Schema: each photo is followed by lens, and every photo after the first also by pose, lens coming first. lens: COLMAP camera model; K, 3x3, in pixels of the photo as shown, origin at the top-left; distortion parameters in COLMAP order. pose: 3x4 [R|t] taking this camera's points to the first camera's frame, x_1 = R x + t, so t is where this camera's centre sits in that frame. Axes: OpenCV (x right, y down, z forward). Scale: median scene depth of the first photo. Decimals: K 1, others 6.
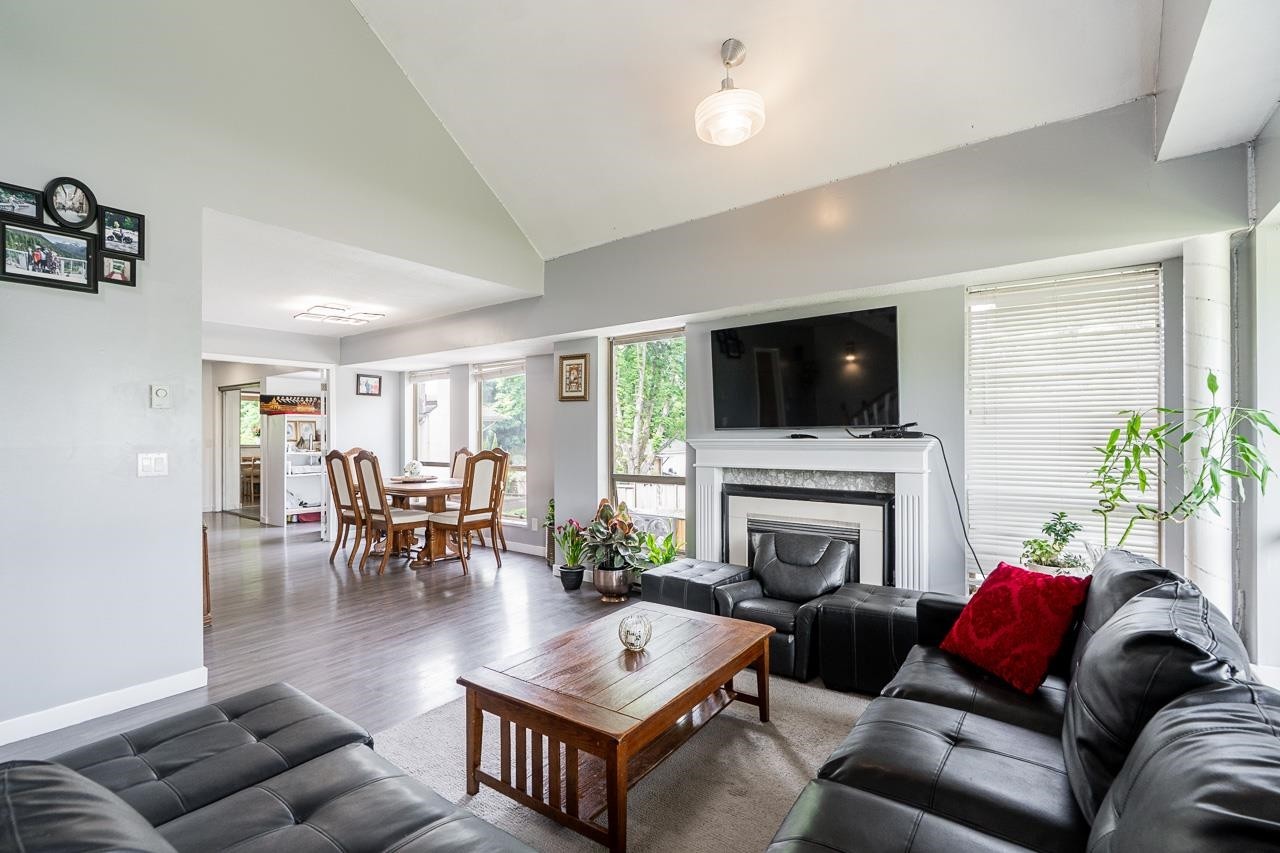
lens RADIAL K [[578.7, 0, 632.0], [0, 578.7, 433.2], [0, 0, 1]] dist [-0.003217, 0.000618]
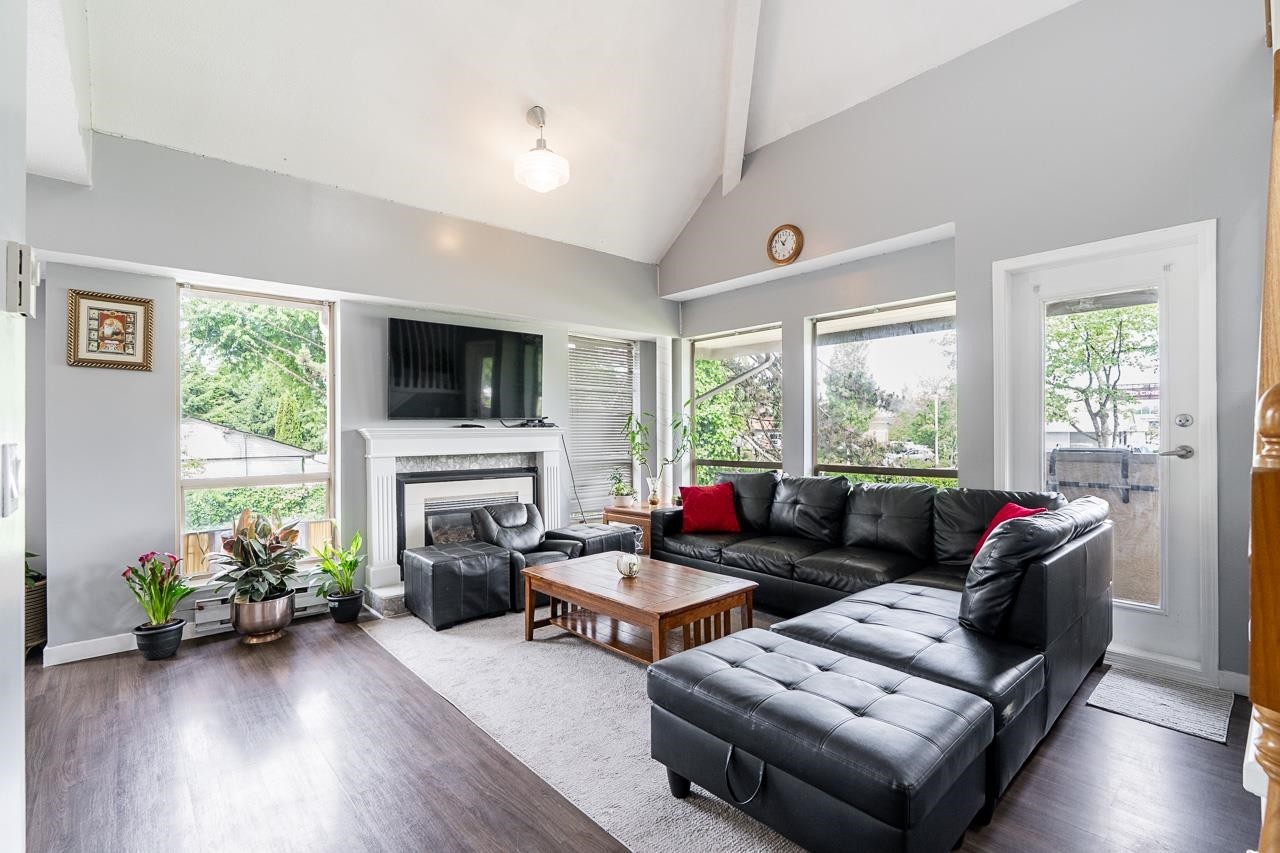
lens RADIAL K [[578.7, 0, 641.9], [0, 578.7, 430.7], [0, 0, 1]] dist [-0.003217, 0.000618]
pose [[0.198656, 0.006254, 0.980049, -0.742856], [0.005834, 0.999954, -0.007563, 0.024490], [-0.980052, 0.007220, 0.198610, 0.390741]]
